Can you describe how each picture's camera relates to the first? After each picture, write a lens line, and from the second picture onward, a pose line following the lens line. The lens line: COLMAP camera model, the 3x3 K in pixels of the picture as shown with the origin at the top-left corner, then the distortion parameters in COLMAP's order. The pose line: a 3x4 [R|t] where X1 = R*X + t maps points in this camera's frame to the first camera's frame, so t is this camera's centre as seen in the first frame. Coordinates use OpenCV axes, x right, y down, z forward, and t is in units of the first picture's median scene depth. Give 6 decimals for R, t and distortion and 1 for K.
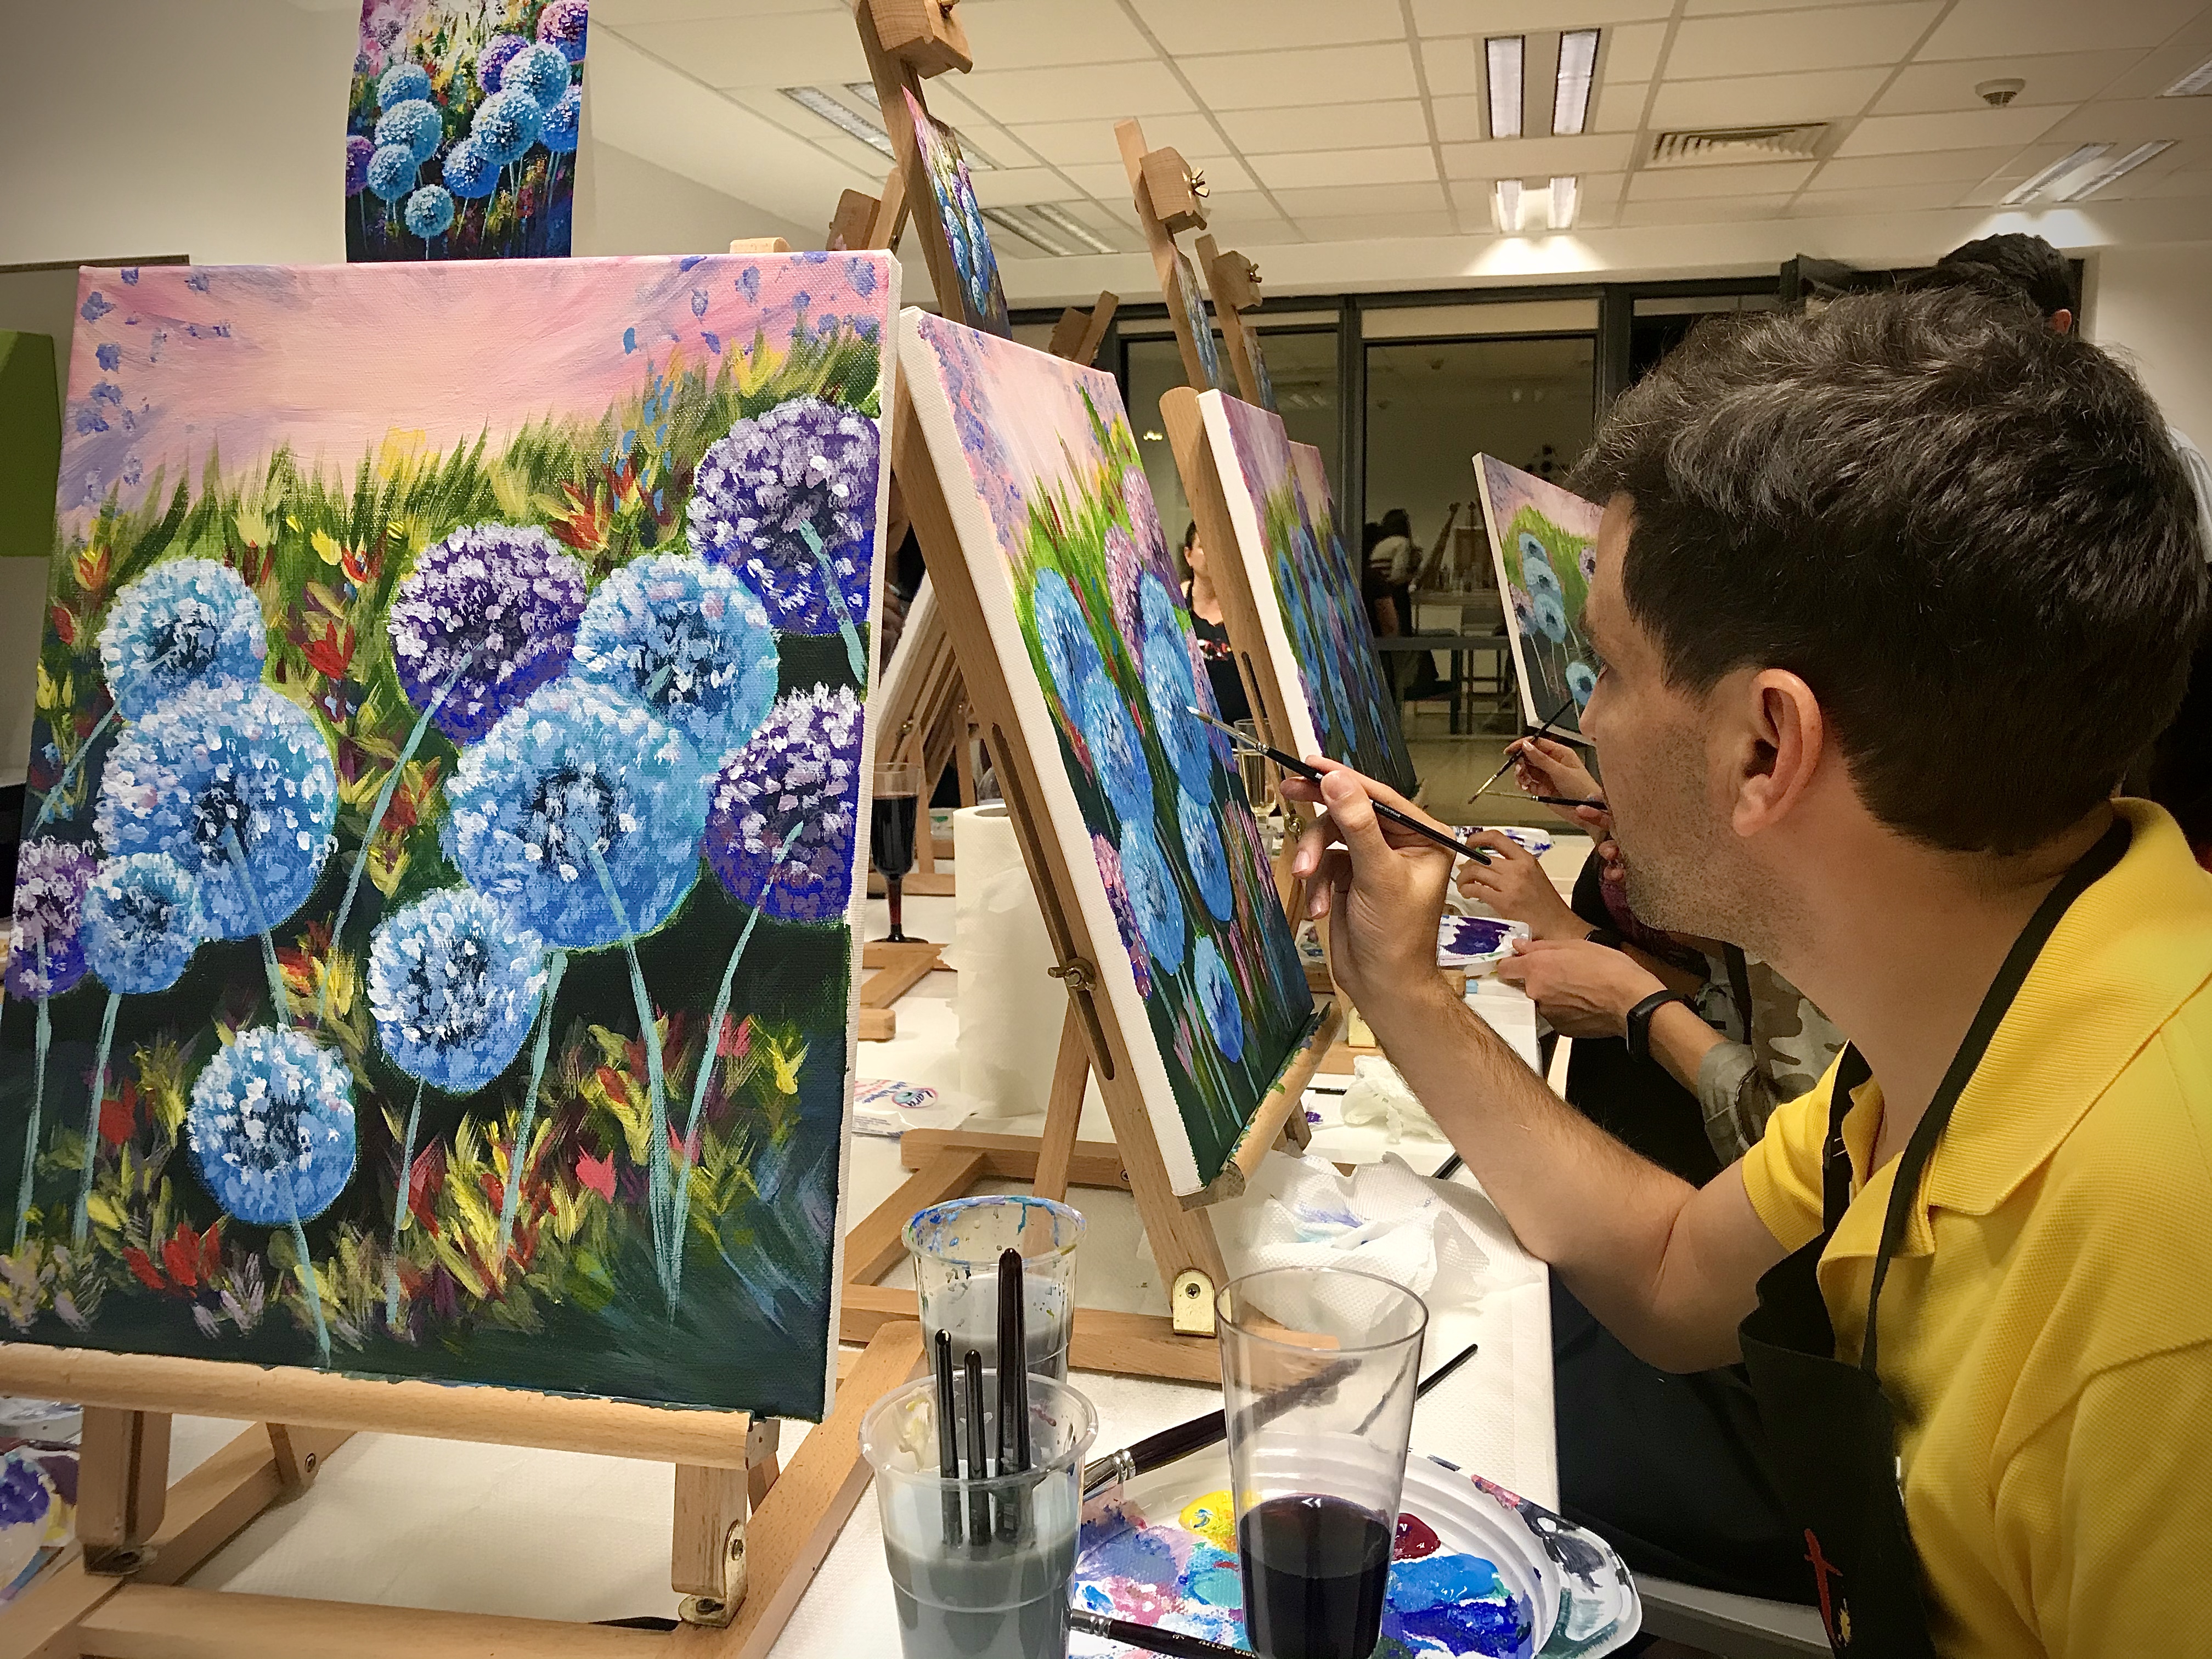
lens RADIAL K [[1840.7, 0, 1086.1], [0, 1840.7, 828.9], [0, 0, 1]] dist [0.012313, -0.006701]
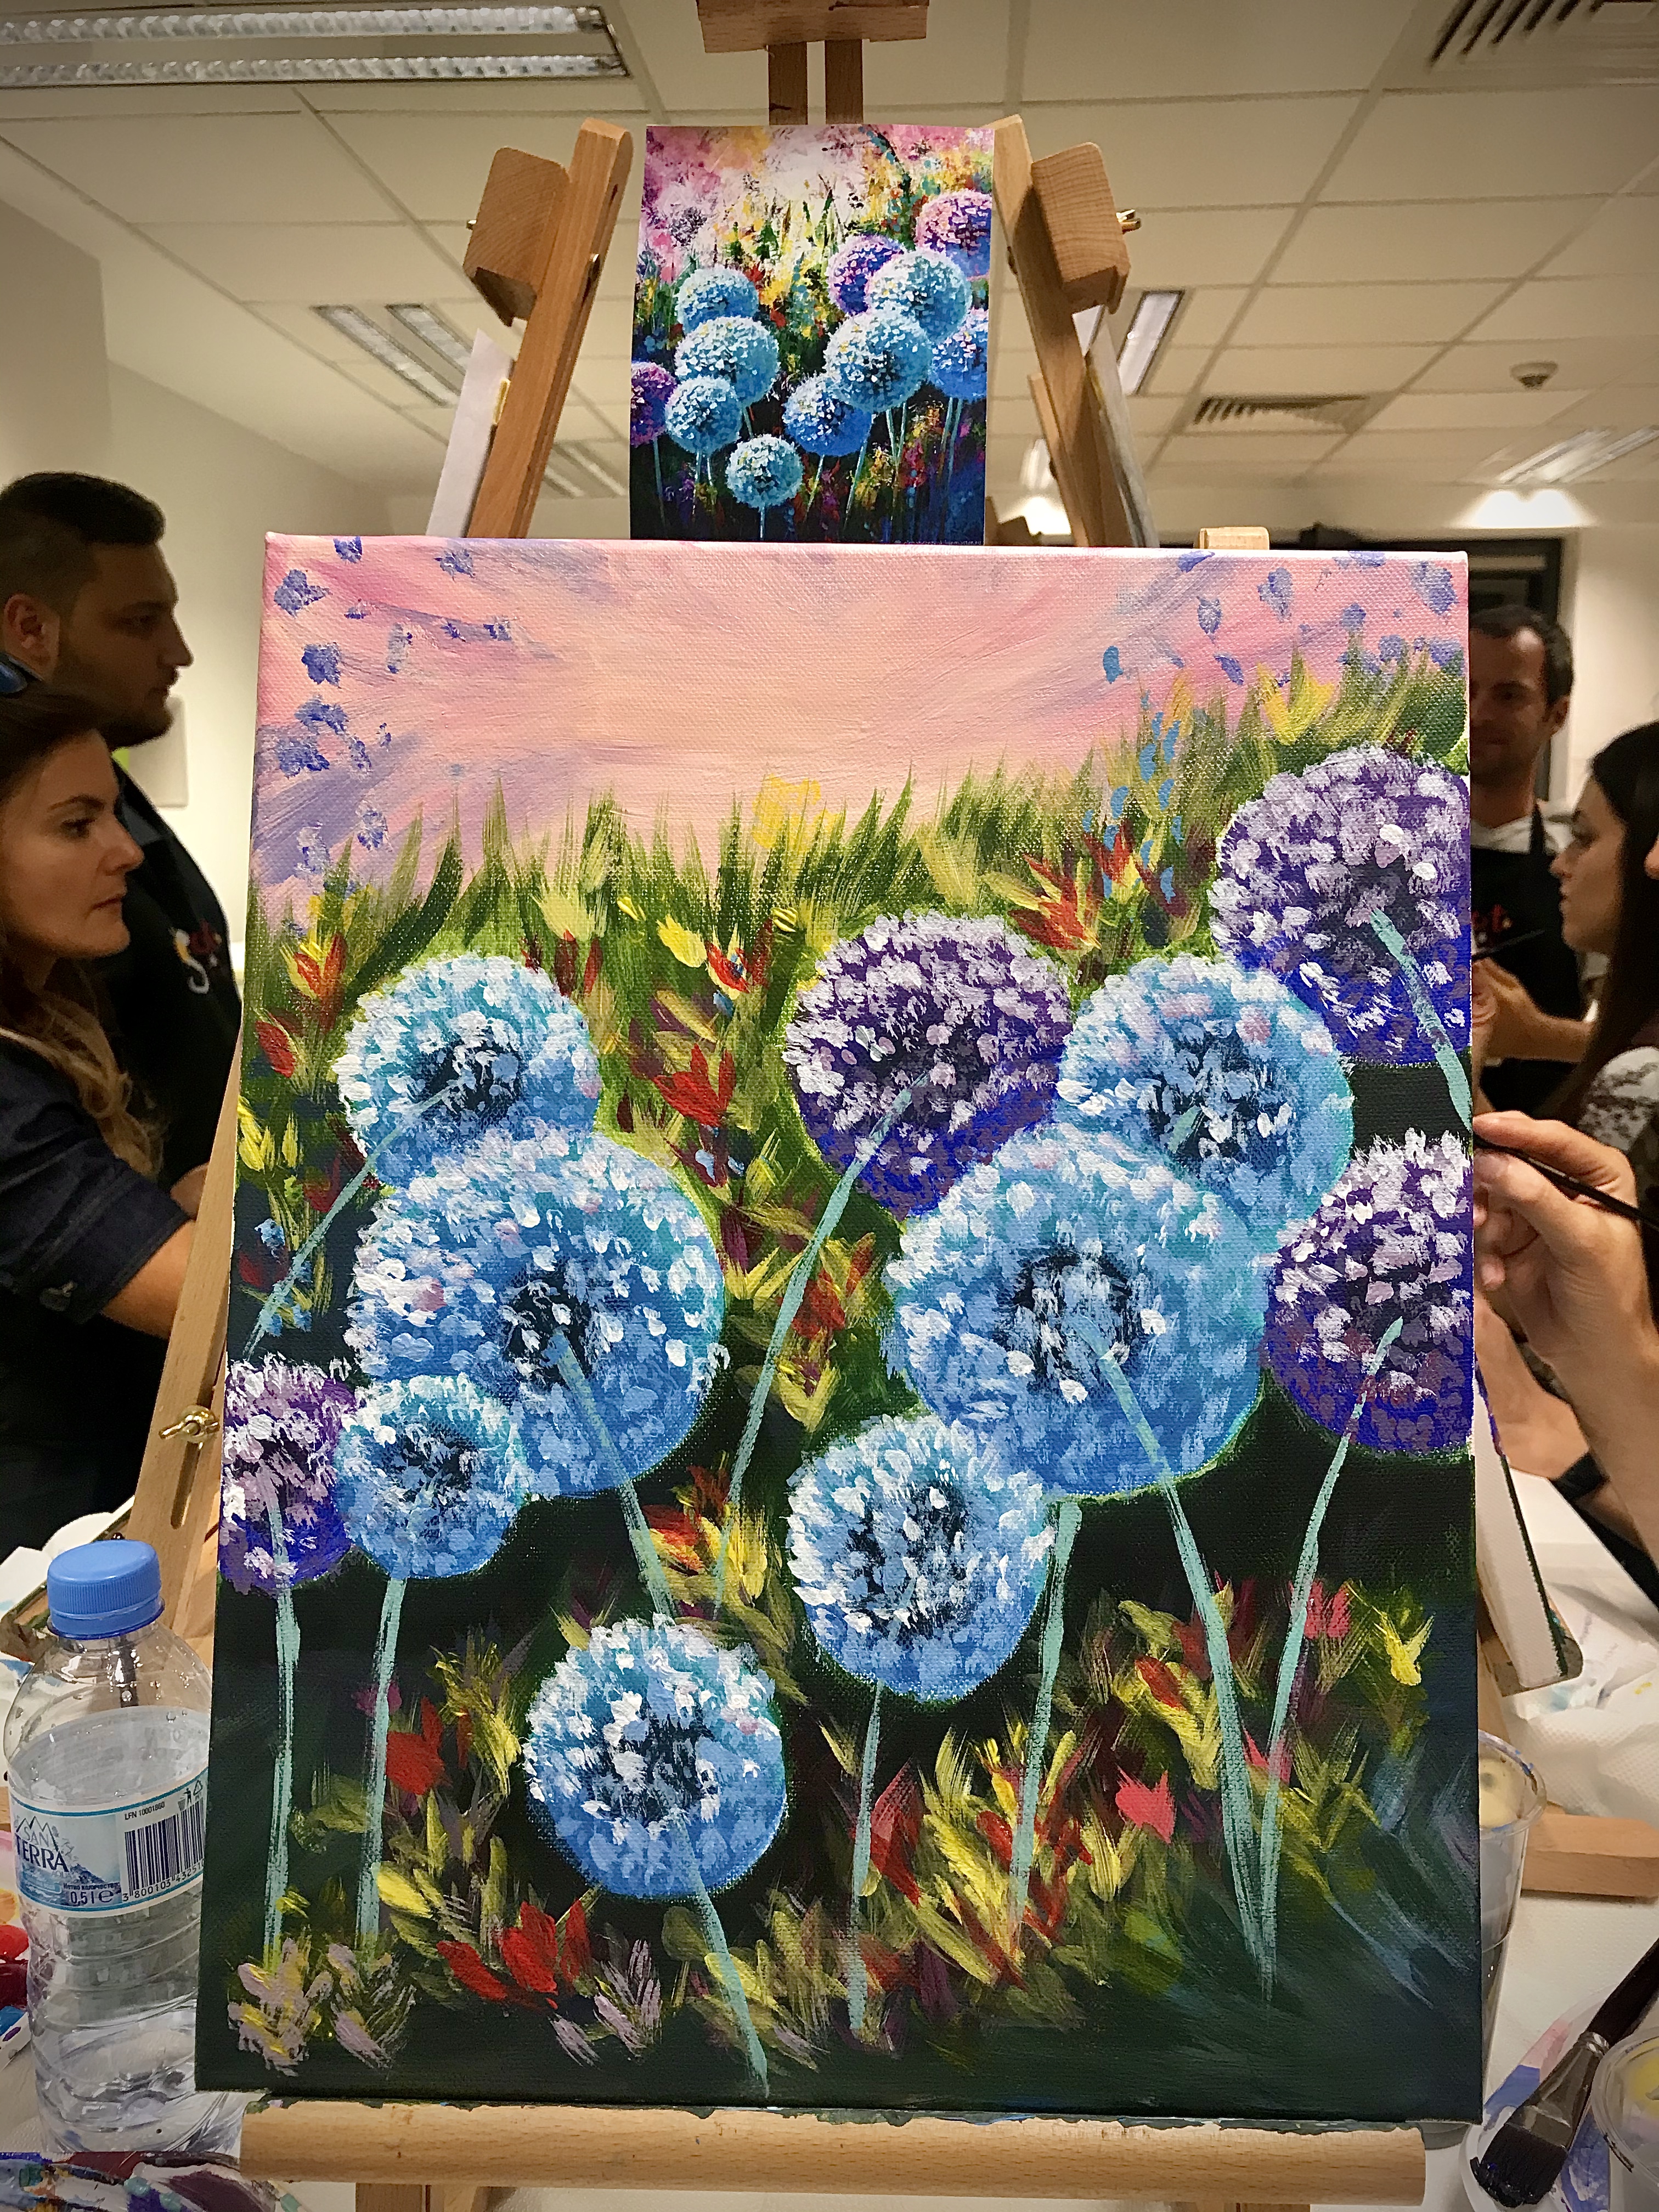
lens RADIAL K [[1840.7, 0, 846.2], [0, 1840.7, 1116.3], [0, 0, 1]] dist [0.012313, -0.006701]
pose [[0.985335, -0.019591, 0.169505, -0.481462], [0.015913, 0.999608, 0.023029, -0.102114], [-0.169890, -0.019994, 0.985260, 0.287249]]
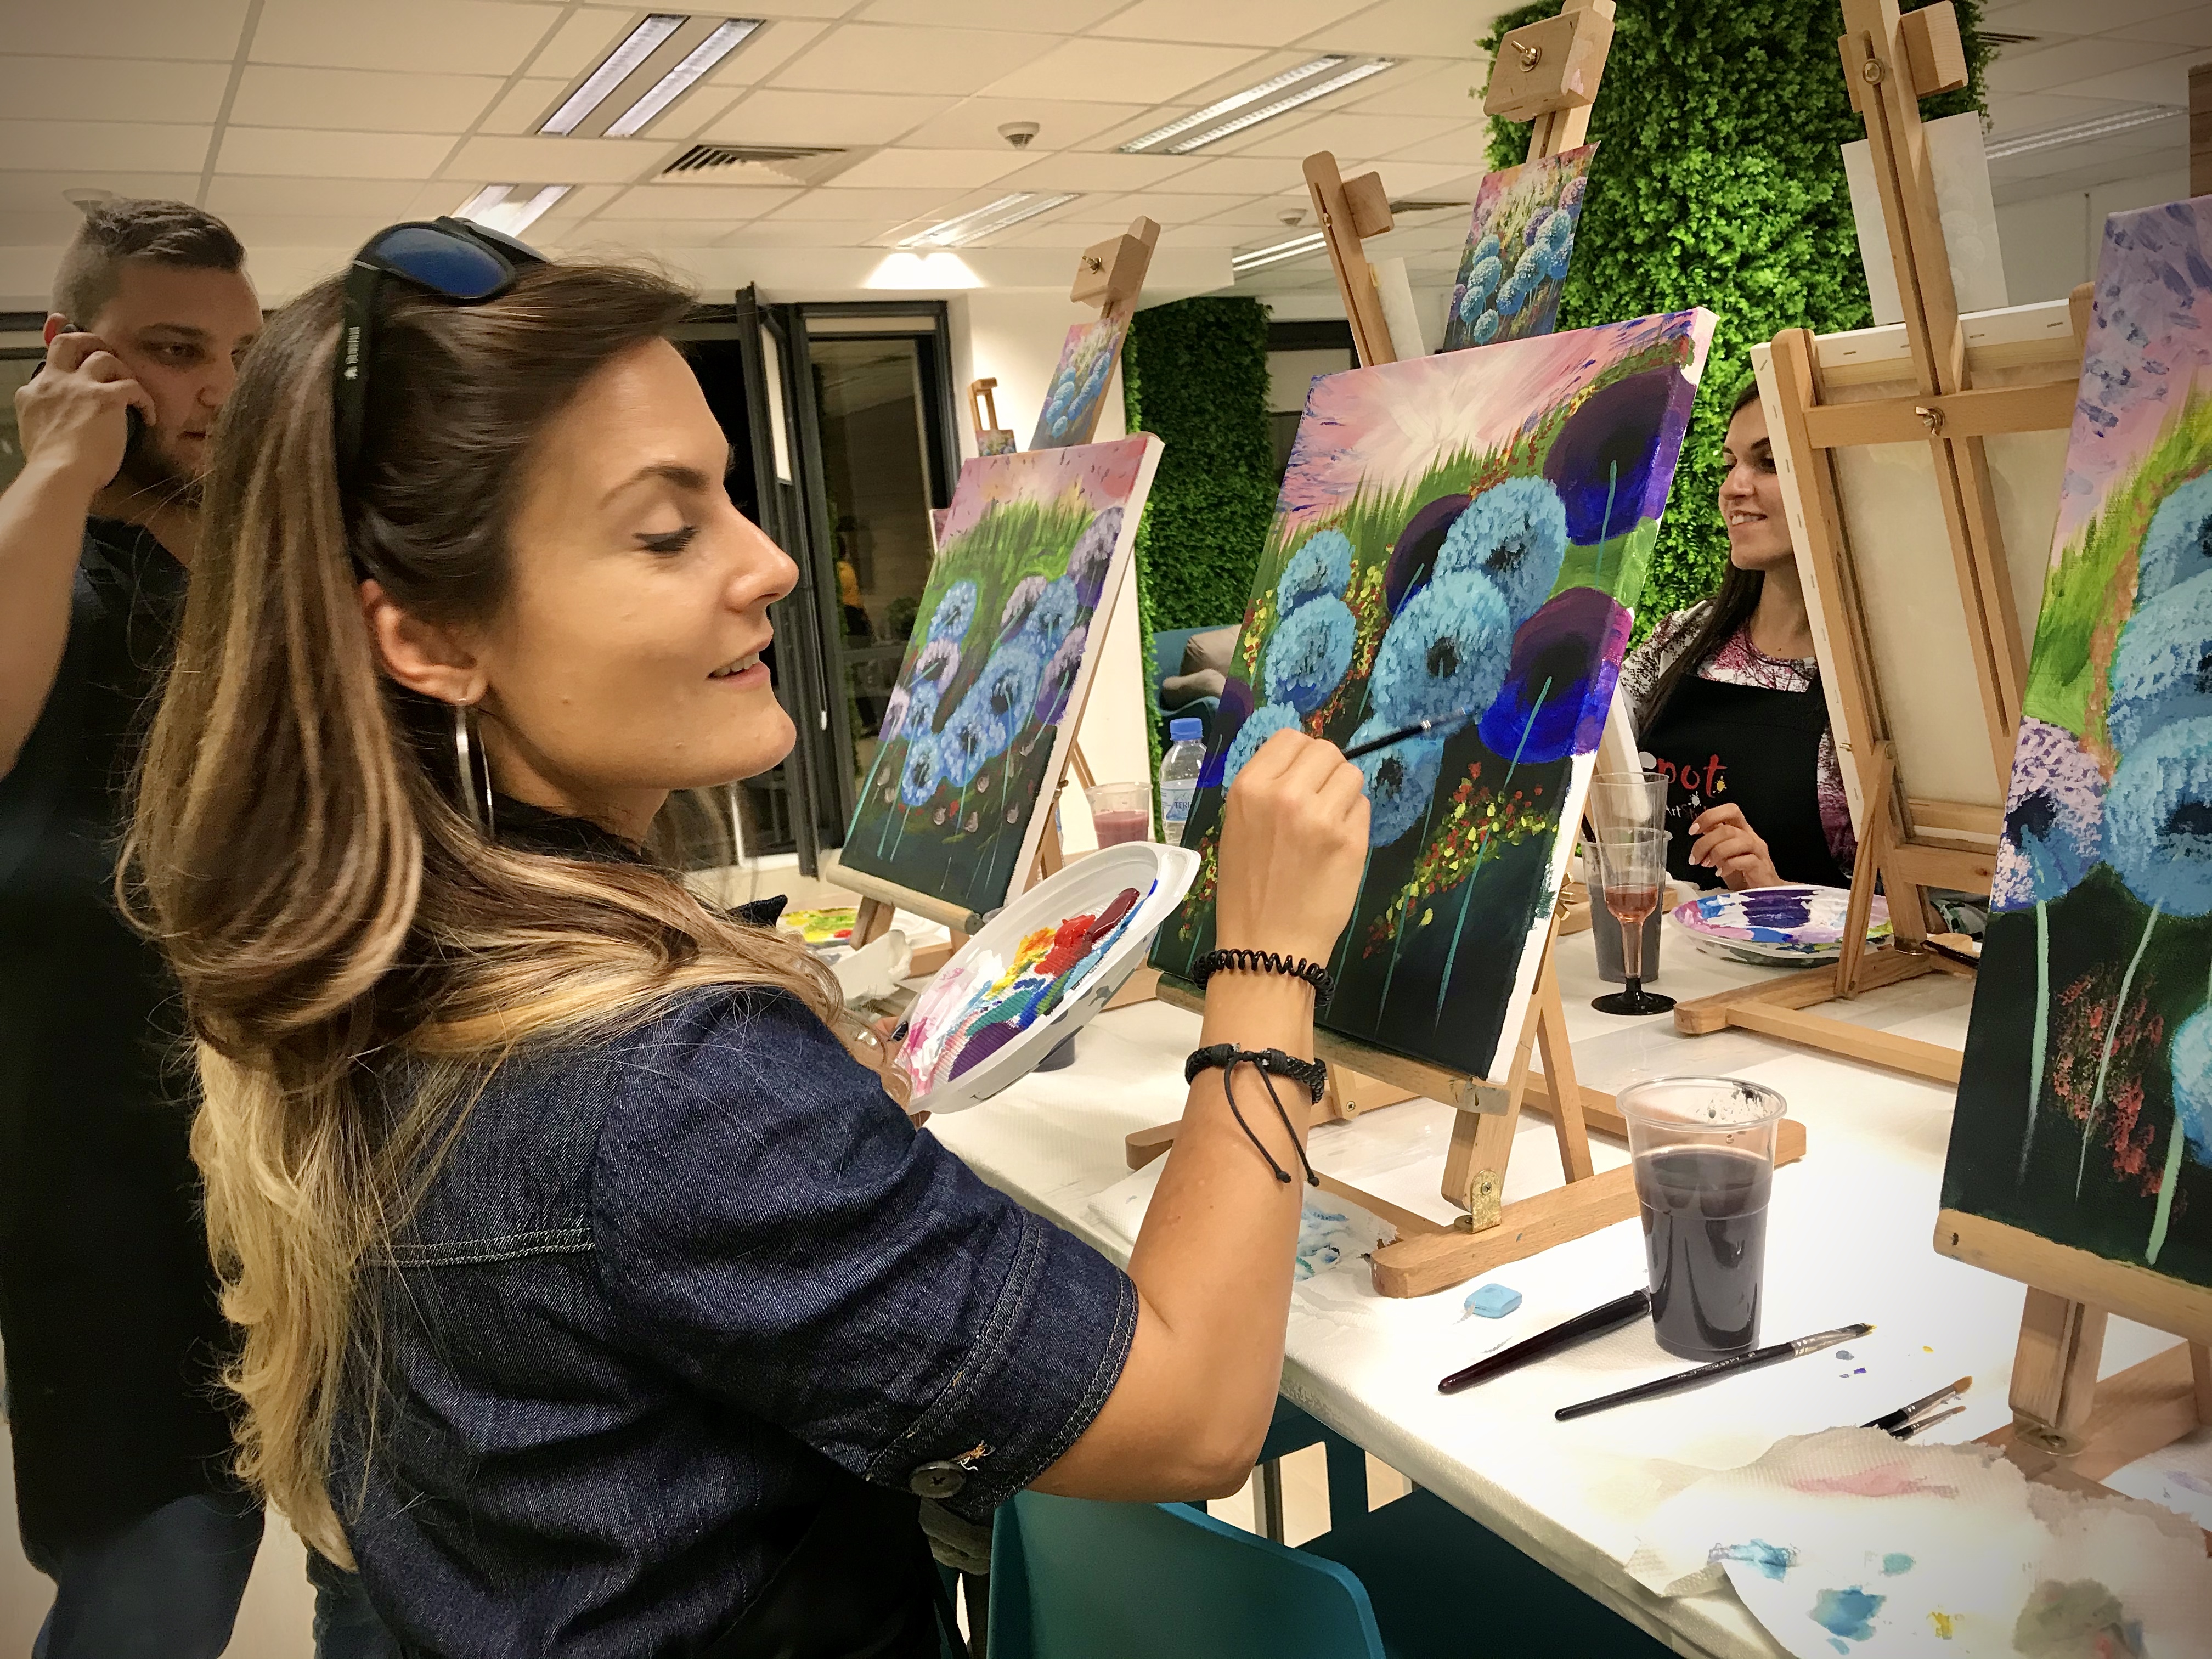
lens RADIAL K [[1840.7, 0, 1090.1], [0, 1840.7, 819.0], [0, 0, 1]] dist [0.012313, -0.006701]
pose [[0.742548, -0.147889, 0.653262, -1.746038], [0.169600, 0.985049, 0.030220, -0.197516], [-0.647964, 0.088354, 0.756529, 1.353023]]
